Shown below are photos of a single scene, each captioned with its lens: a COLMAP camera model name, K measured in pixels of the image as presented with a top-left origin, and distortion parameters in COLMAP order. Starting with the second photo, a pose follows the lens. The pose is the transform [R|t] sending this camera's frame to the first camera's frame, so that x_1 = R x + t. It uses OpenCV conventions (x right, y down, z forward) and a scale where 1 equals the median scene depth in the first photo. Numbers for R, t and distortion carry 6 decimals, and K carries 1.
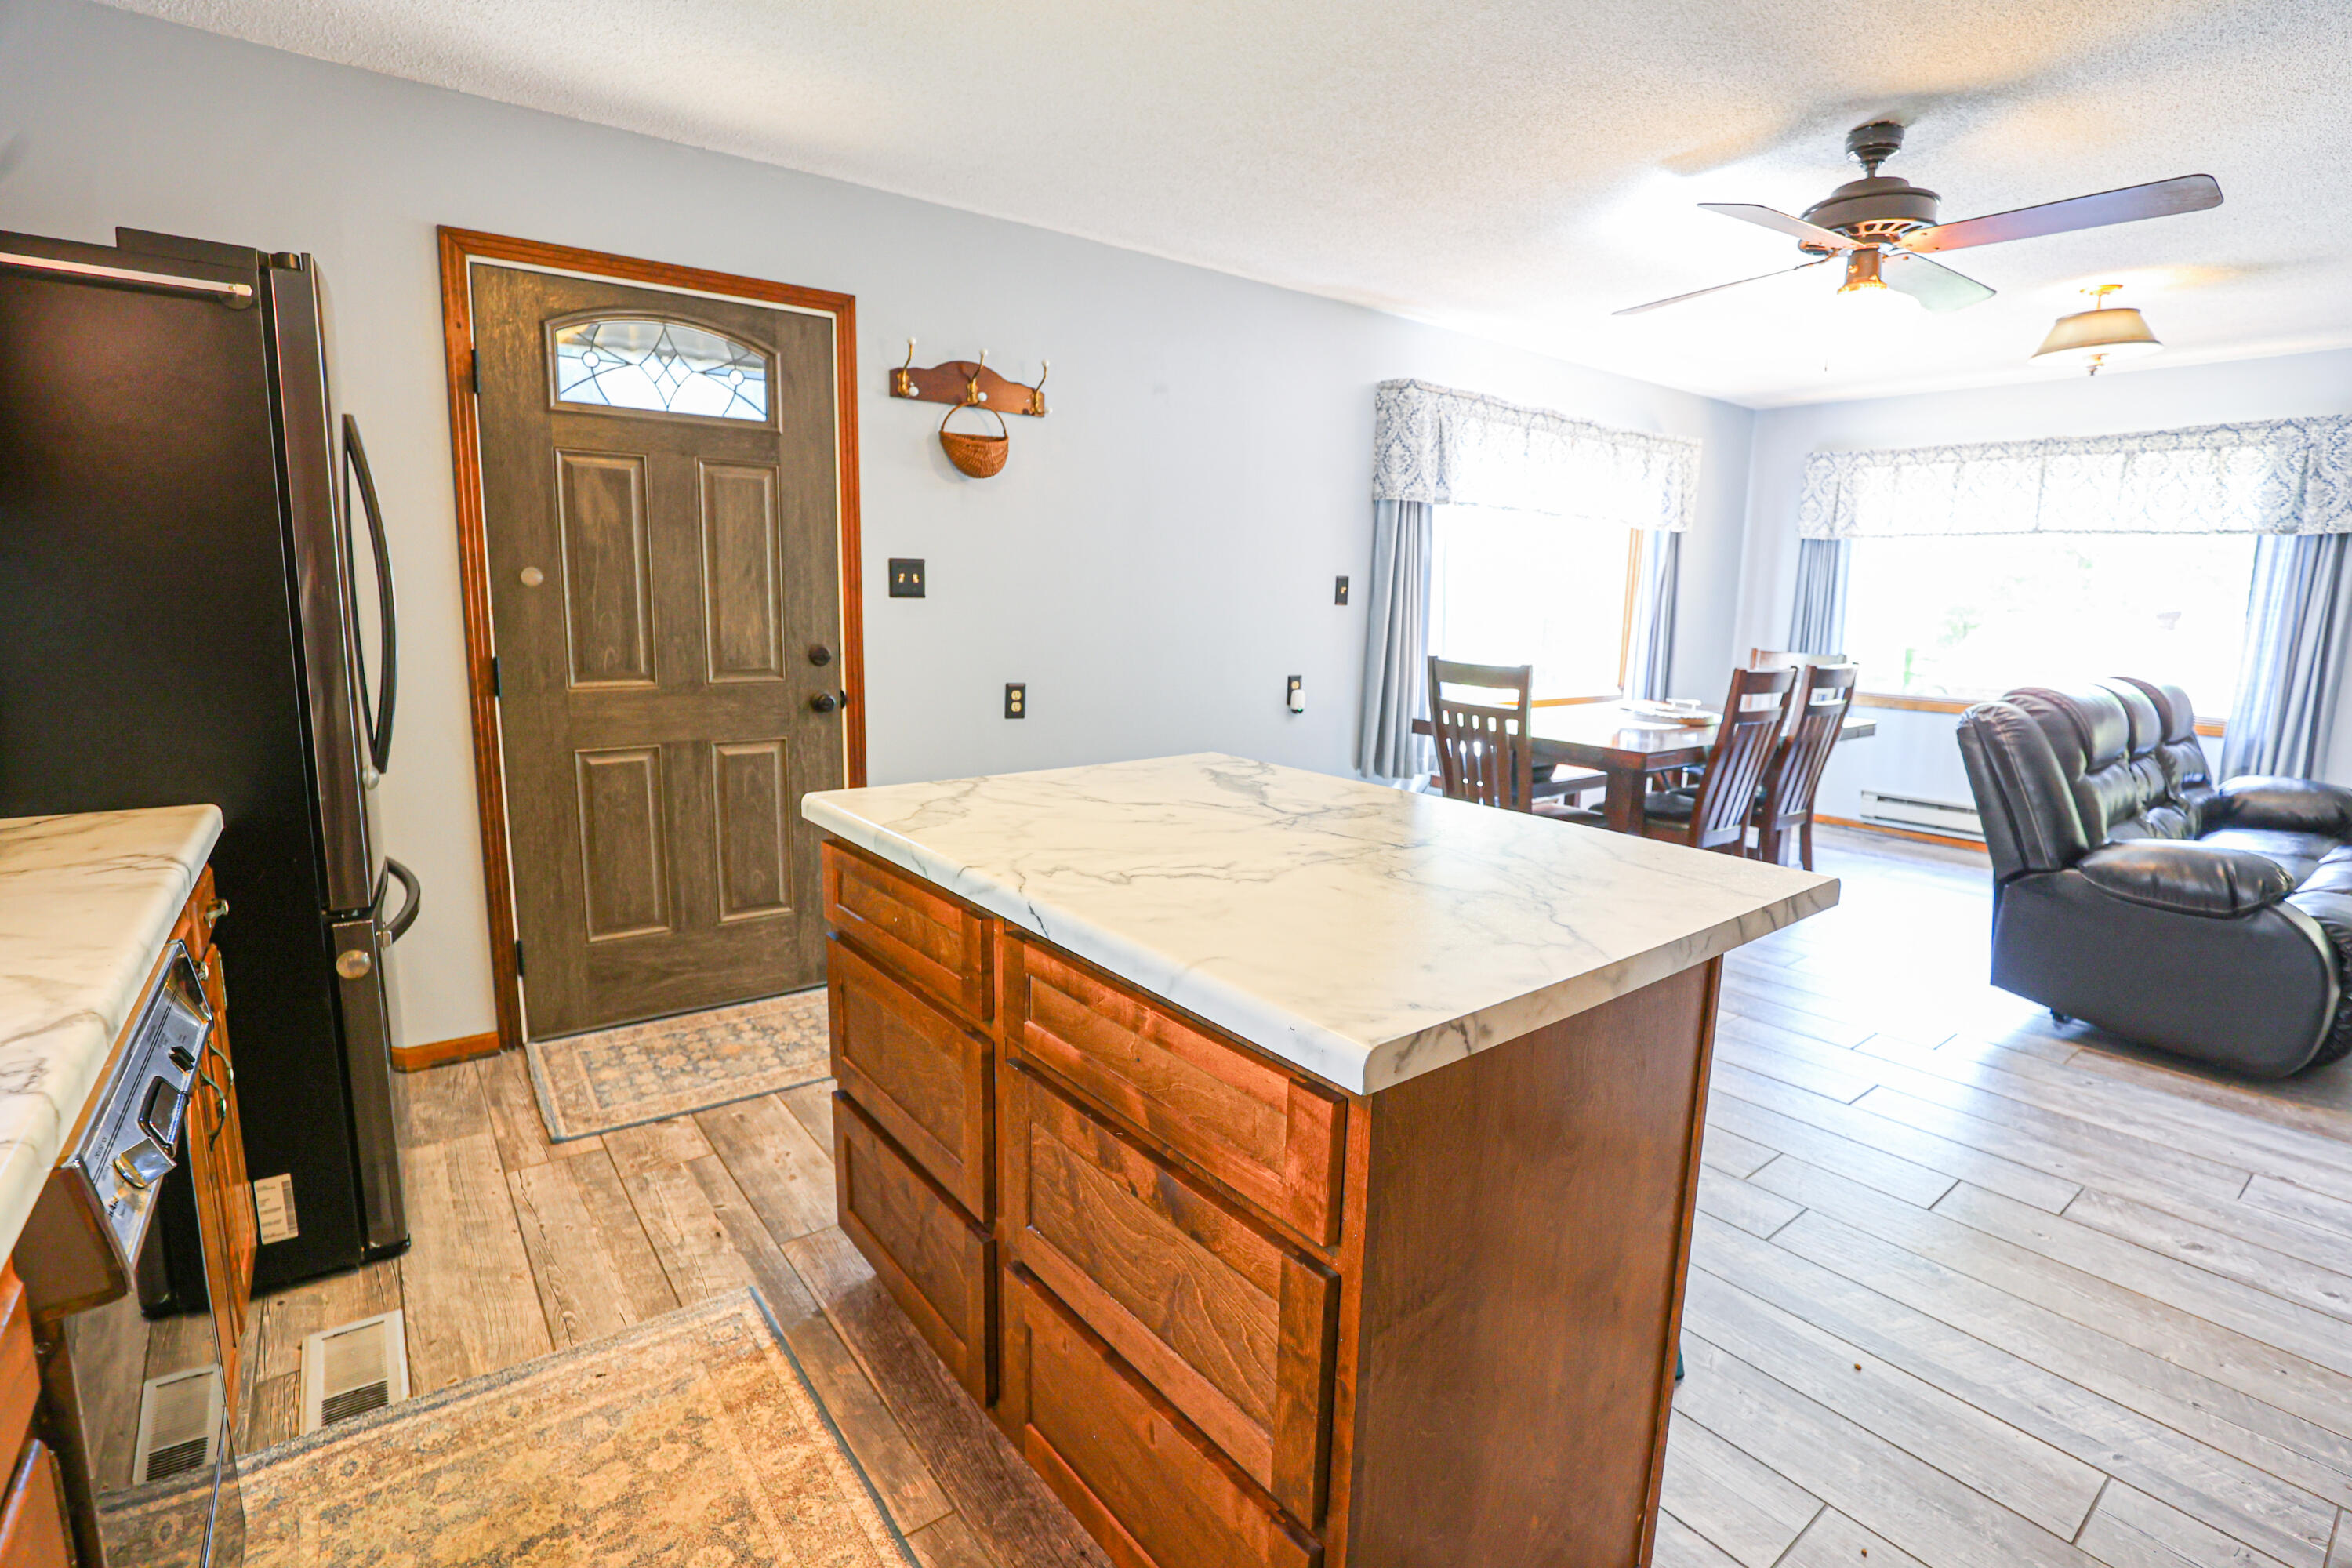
lens RADIAL K [[1094.0, 0, 1193.3], [0, 1094.0, 771.7], [0, 0, 1]] dist [-0.039431, 0.009311]
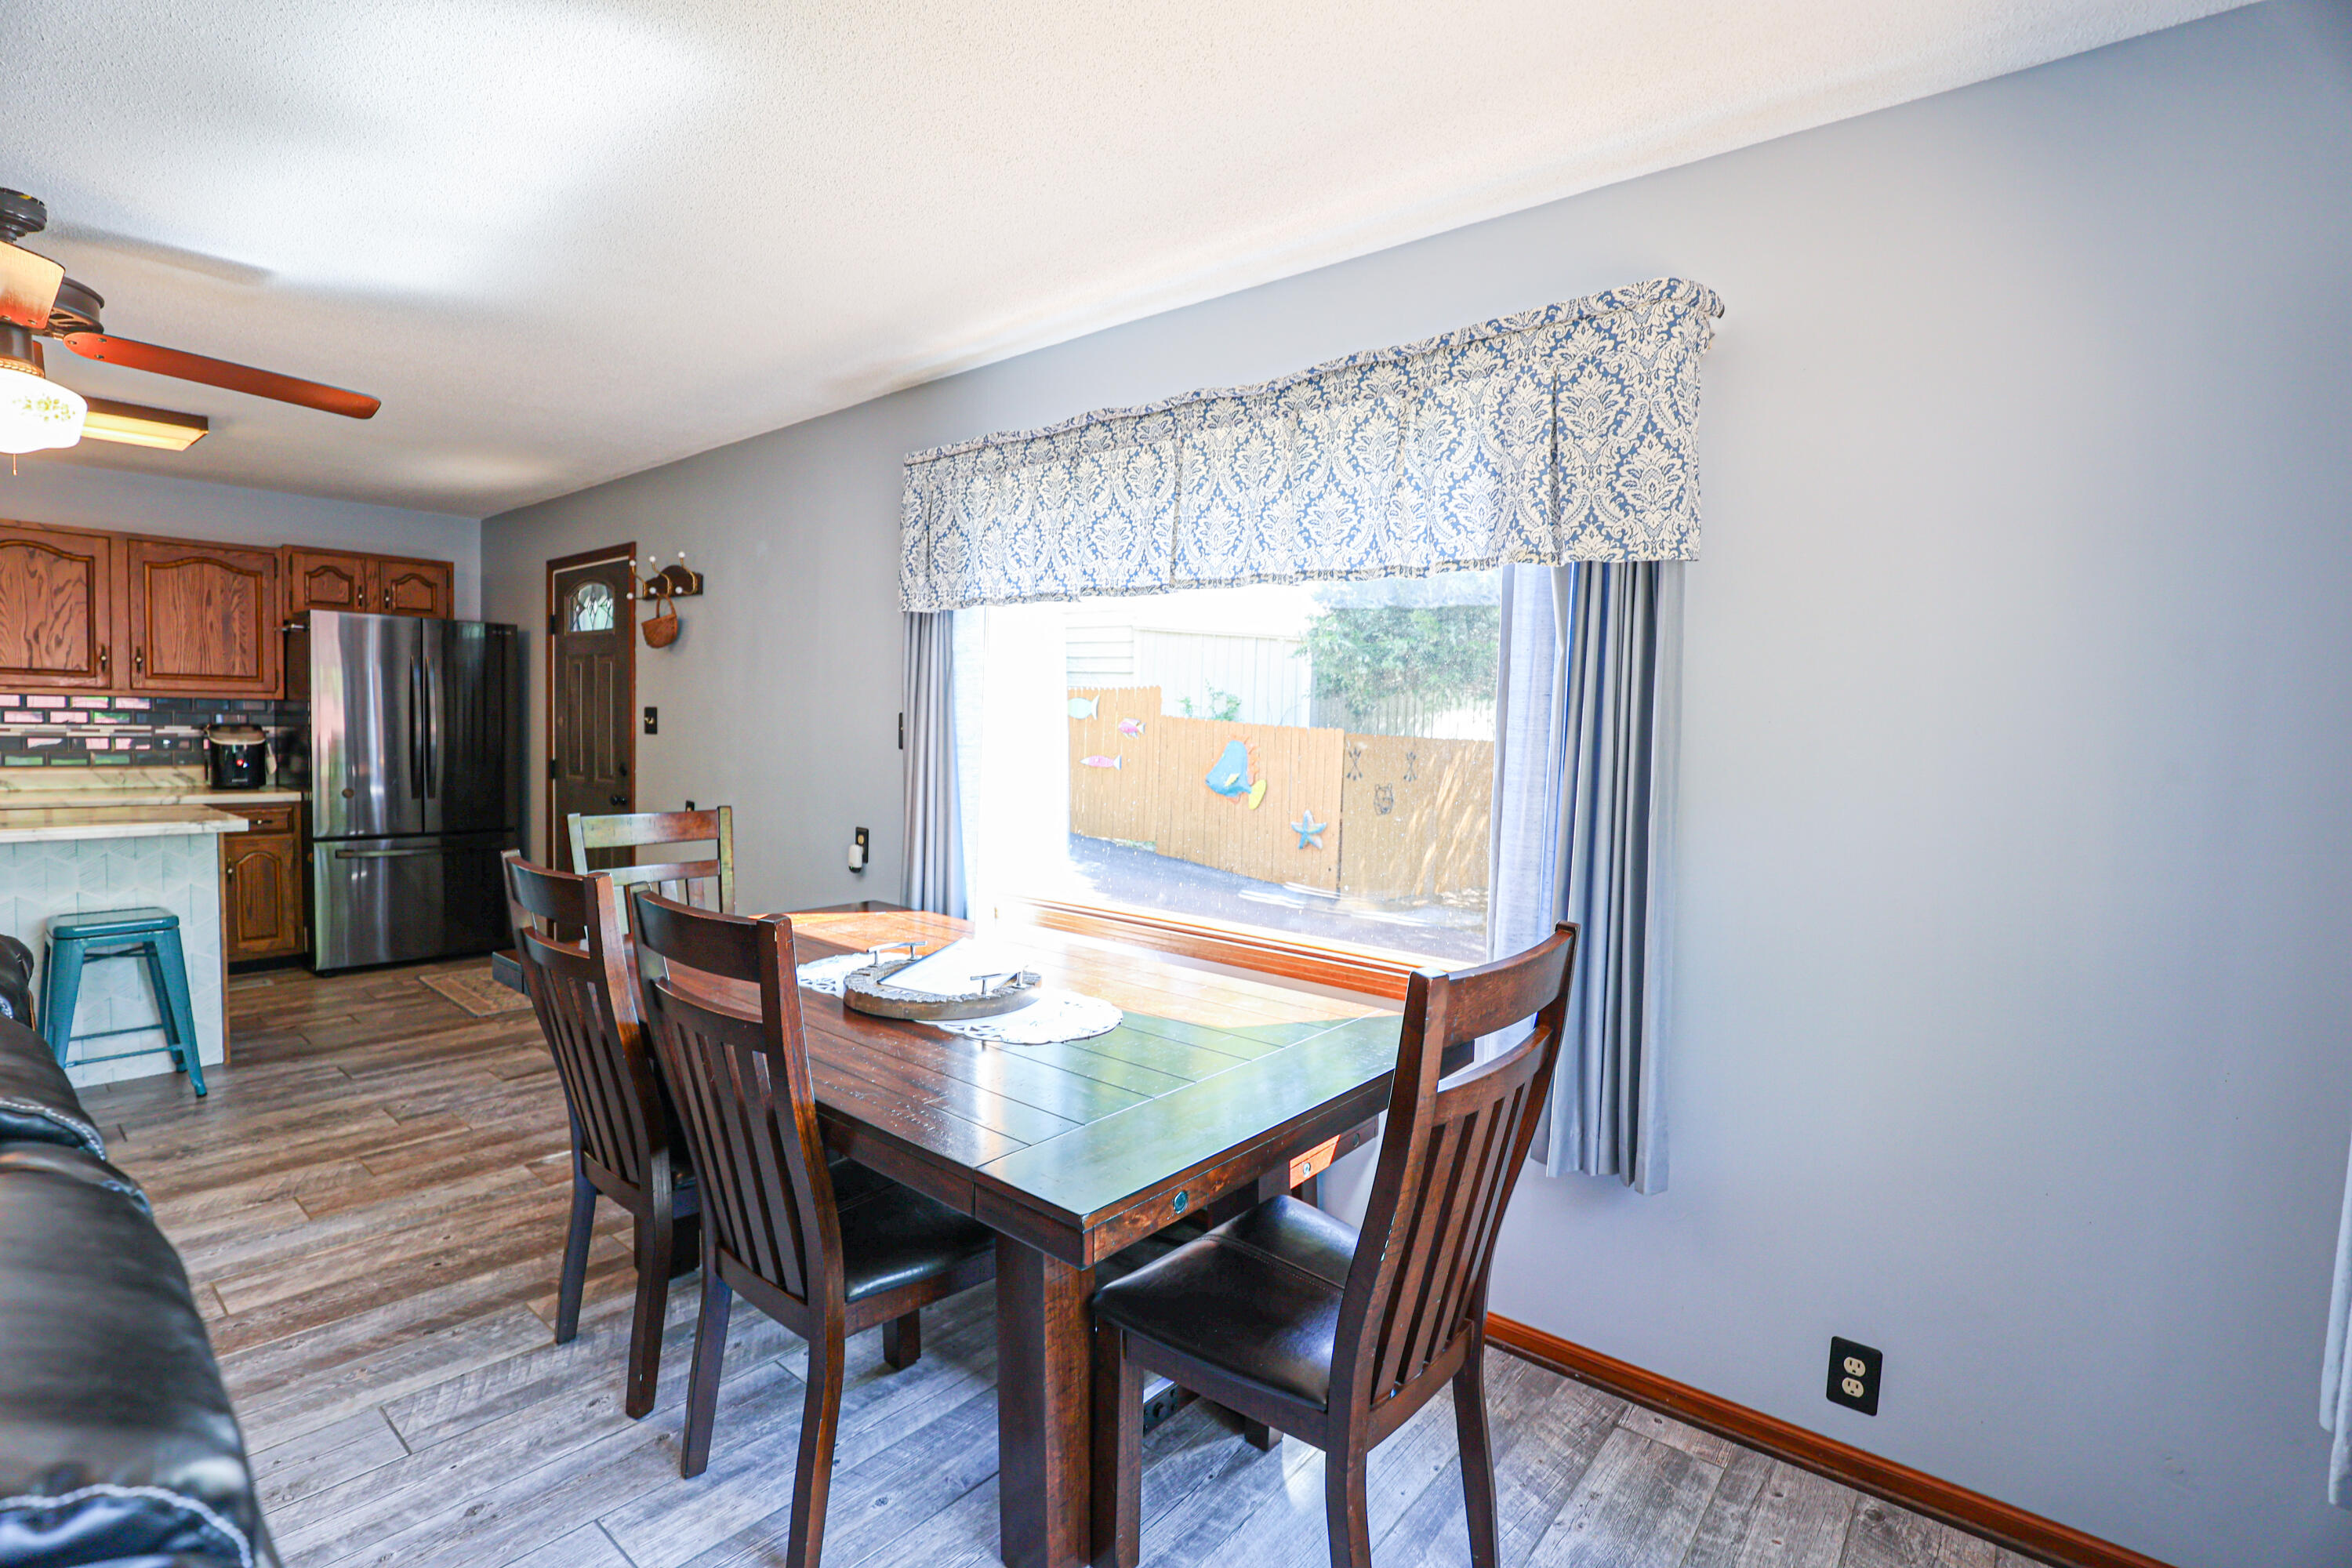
lens RADIAL K [[1081.3, 0, 1184.7], [0, 1081.3, 775.7], [0, 0, 1]] dist [-0.031276, 0.000772]
pose [[0.219685, 0.032605, -0.975026, 0.976095], [-0.176040, 0.984360, -0.006747, -0.167780], [0.959556, 0.173125, 0.221989, 1.046643]]
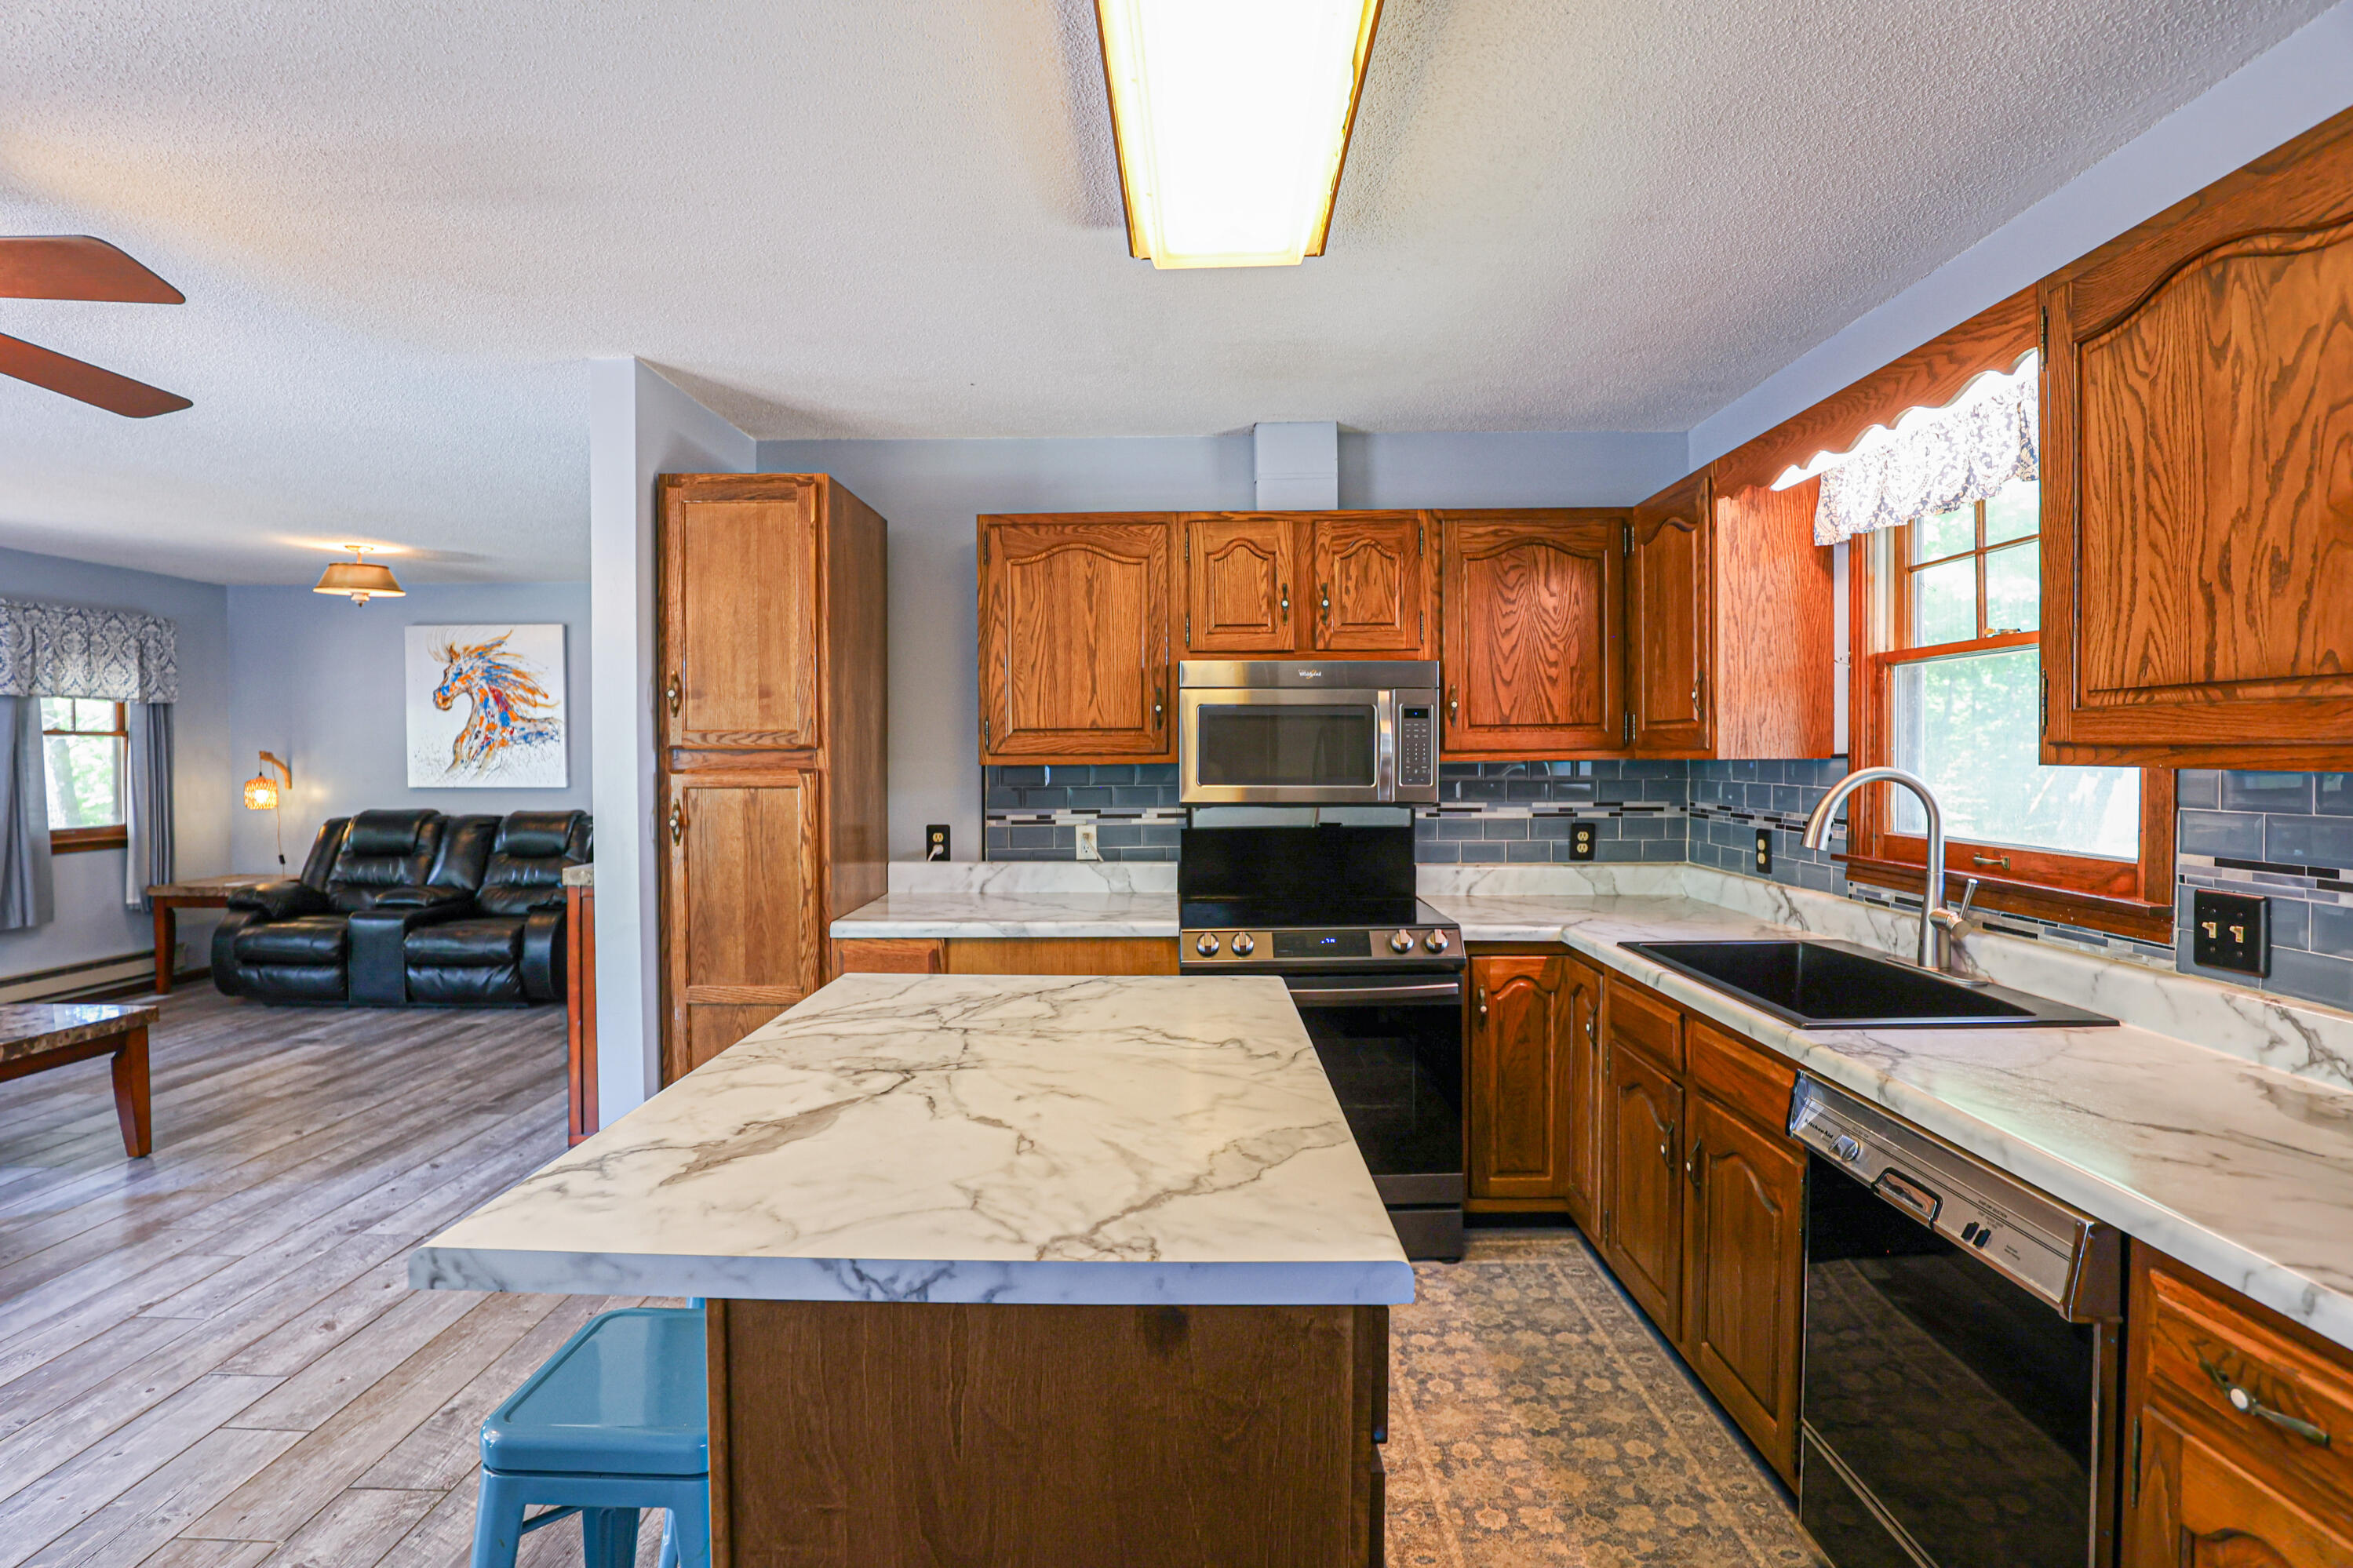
lens RADIAL K [[1095.2, 0, 1187.0], [0, 1095.2, 776.6], [0, 0, 1]] dist [-0.028830, 0.000699]
pose [[-0.785261, -0.033101, 0.618280, -0.245624], [0.084811, 0.983408, 0.160364, -0.124659], [-0.613329, 0.178365, -0.769424, 0.584835]]
